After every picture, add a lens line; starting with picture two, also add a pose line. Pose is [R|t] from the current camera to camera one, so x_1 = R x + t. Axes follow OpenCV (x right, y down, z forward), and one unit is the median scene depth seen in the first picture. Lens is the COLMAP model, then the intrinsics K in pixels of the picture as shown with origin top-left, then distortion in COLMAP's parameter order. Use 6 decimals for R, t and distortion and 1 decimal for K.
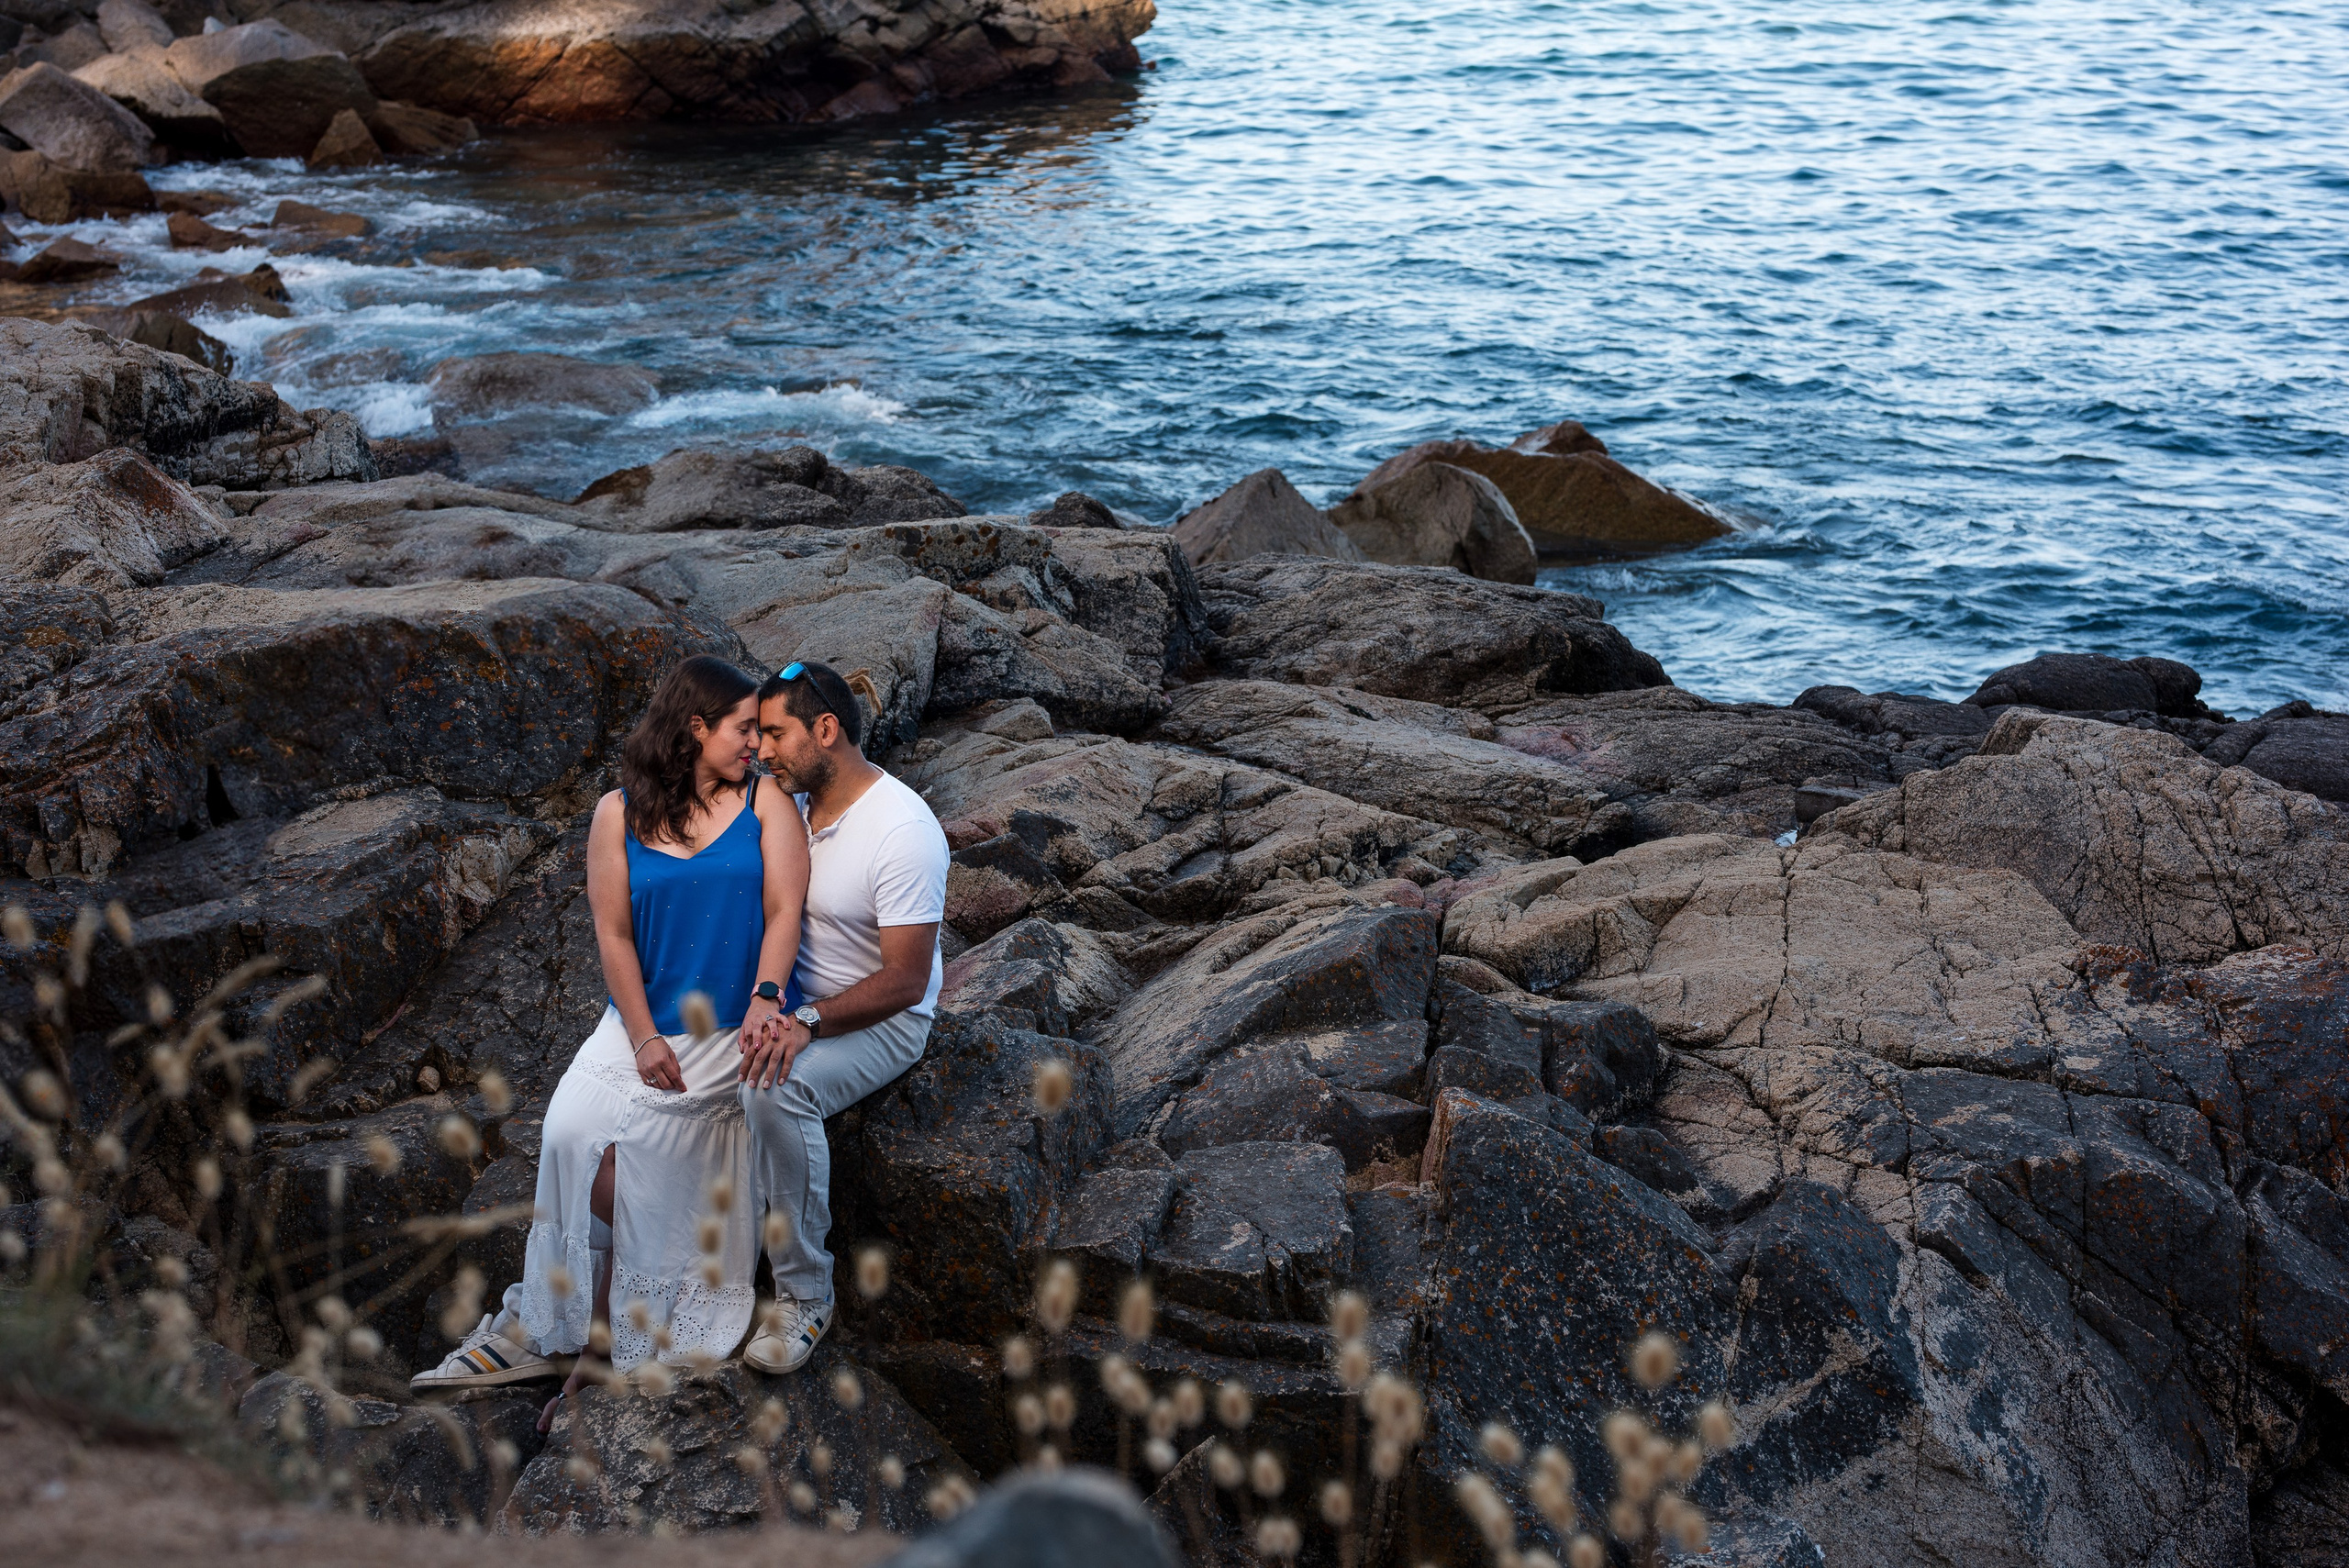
lens RADIAL K [[5569.7, 0, 1158.1], [0, 5569.7, 783.2], [0, 0, 1]] dist [-0.009586, -0.392023]
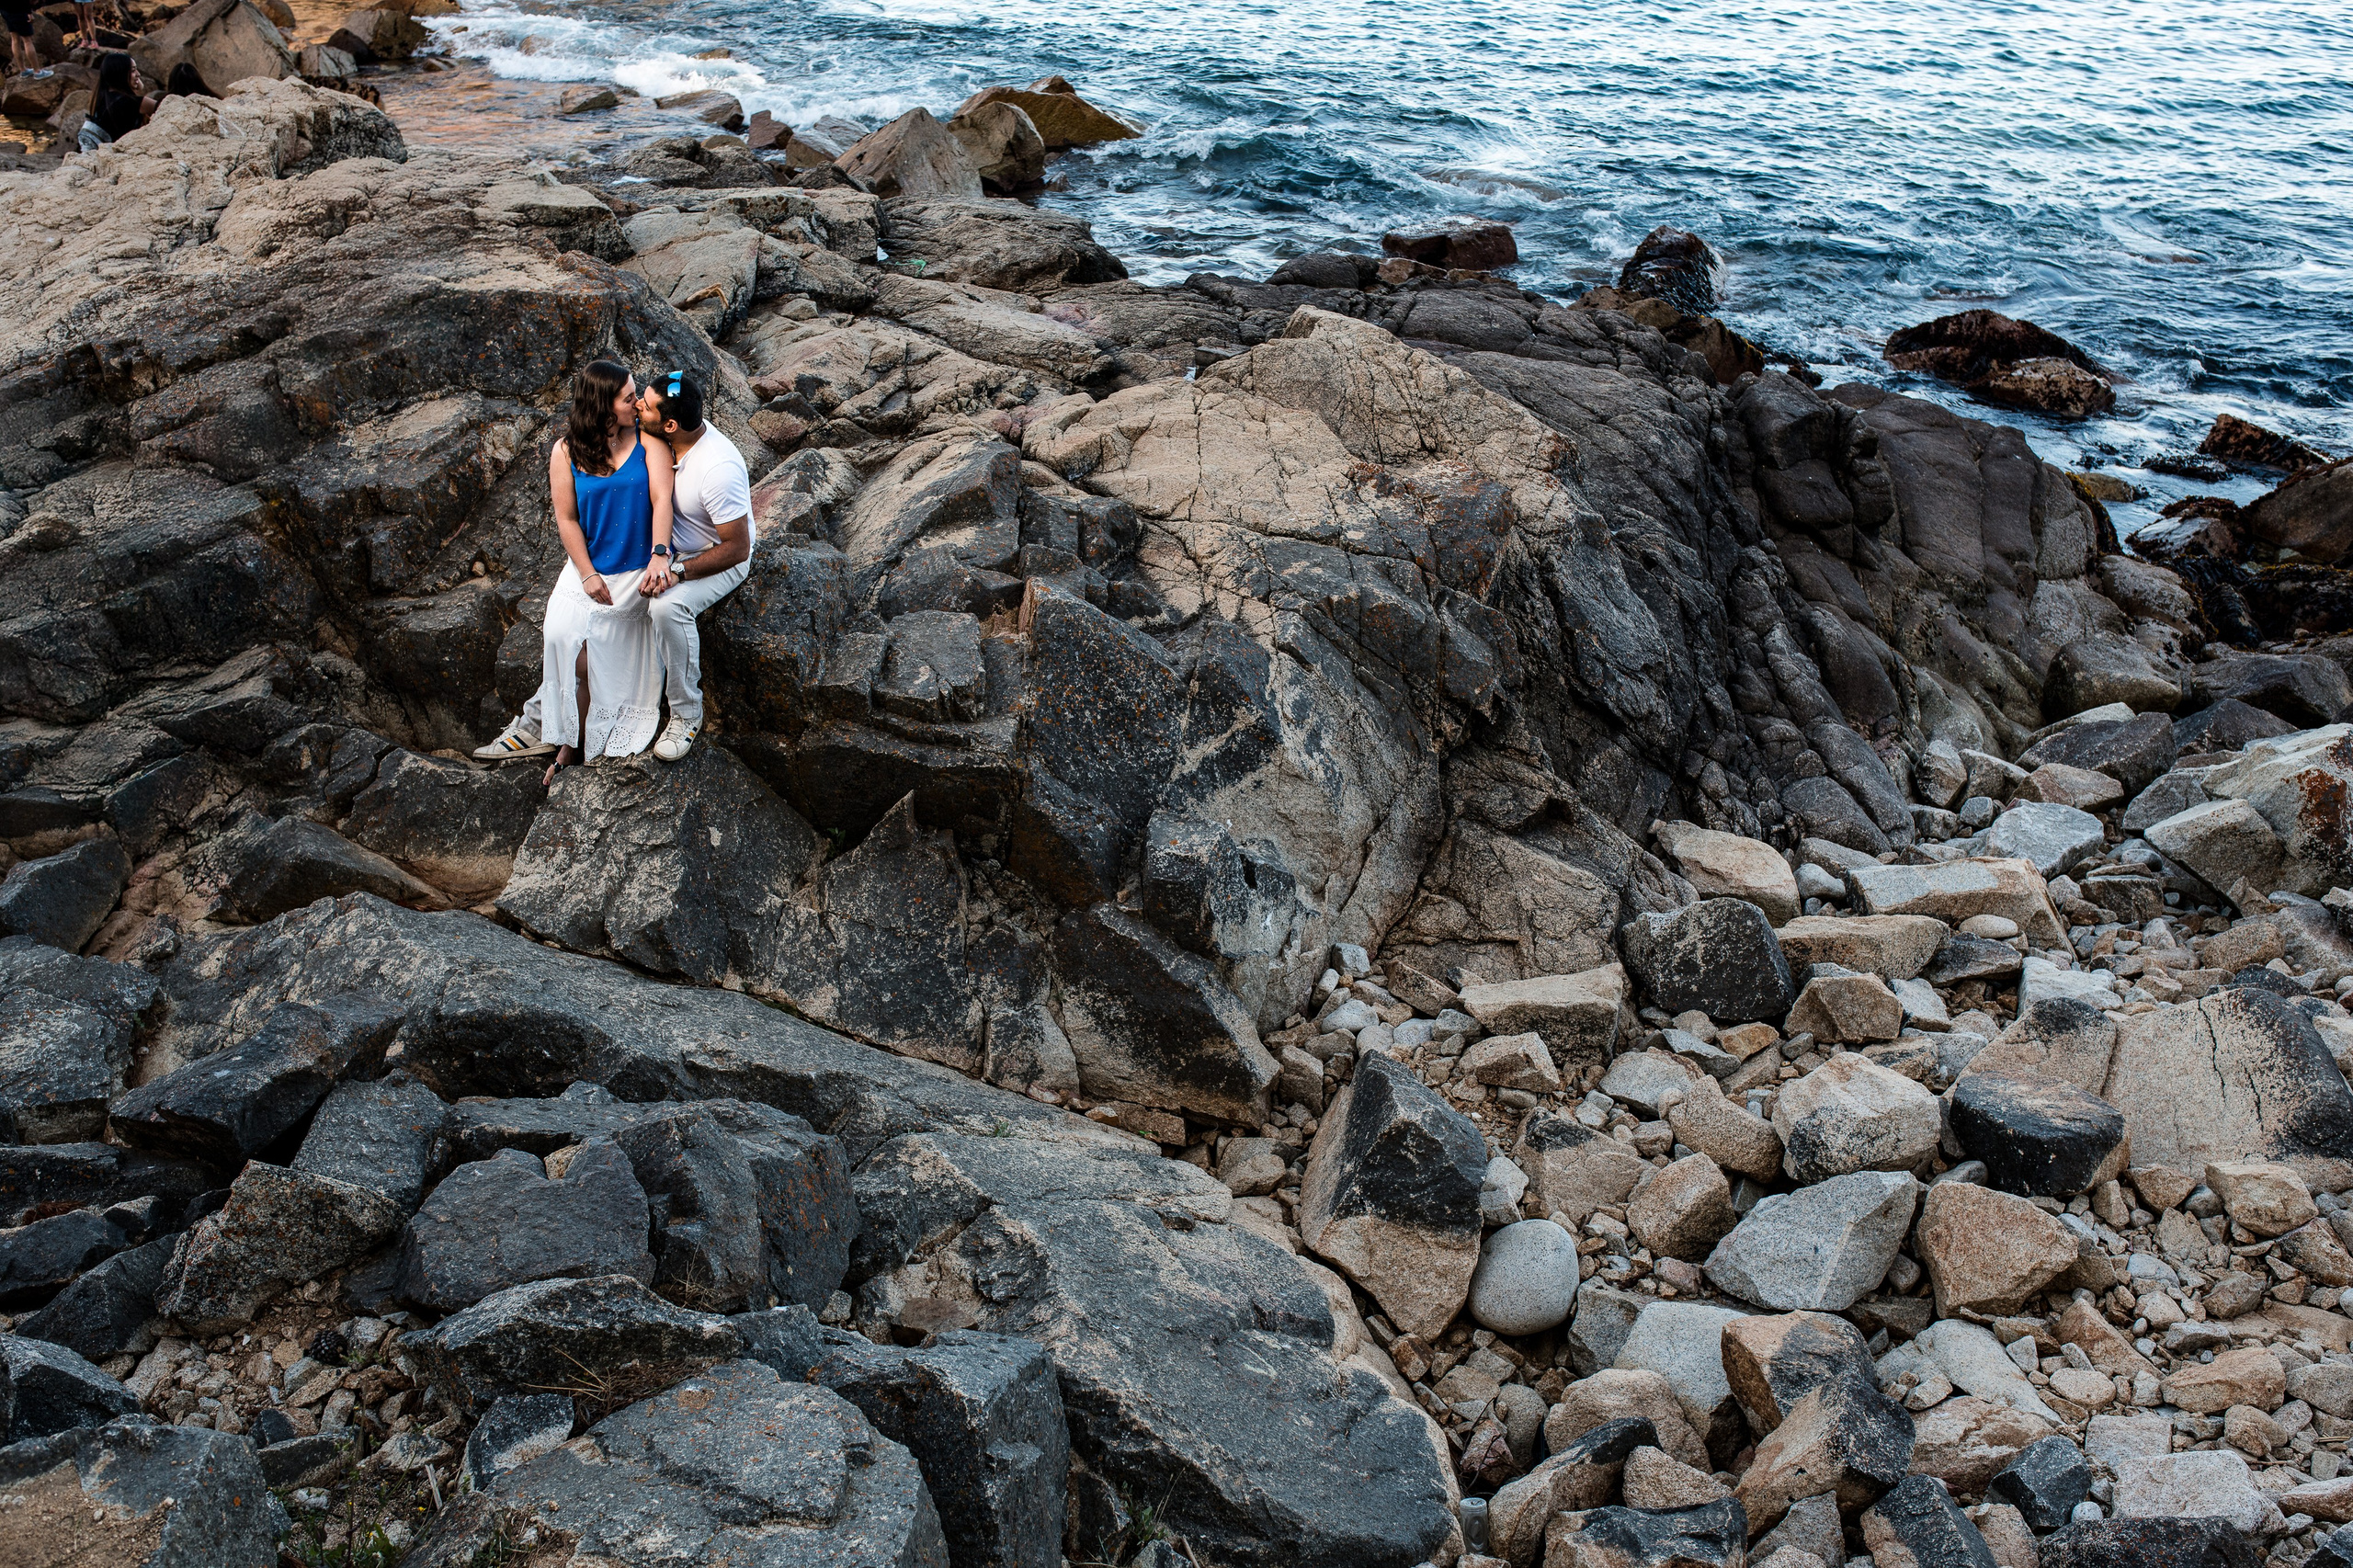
lens RADIAL K [[2243.9, 0, 1172.6], [0, 2243.9, 786.6], [0, 0, 1]] dist [-0.063815, 0.095693]
pose [[0.991538, -0.025575, 0.127276, 0.000698], [-0.008625, 0.965260, 0.261149, -0.068070], [-0.129534, -0.260037, 0.956871, 0.233260]]
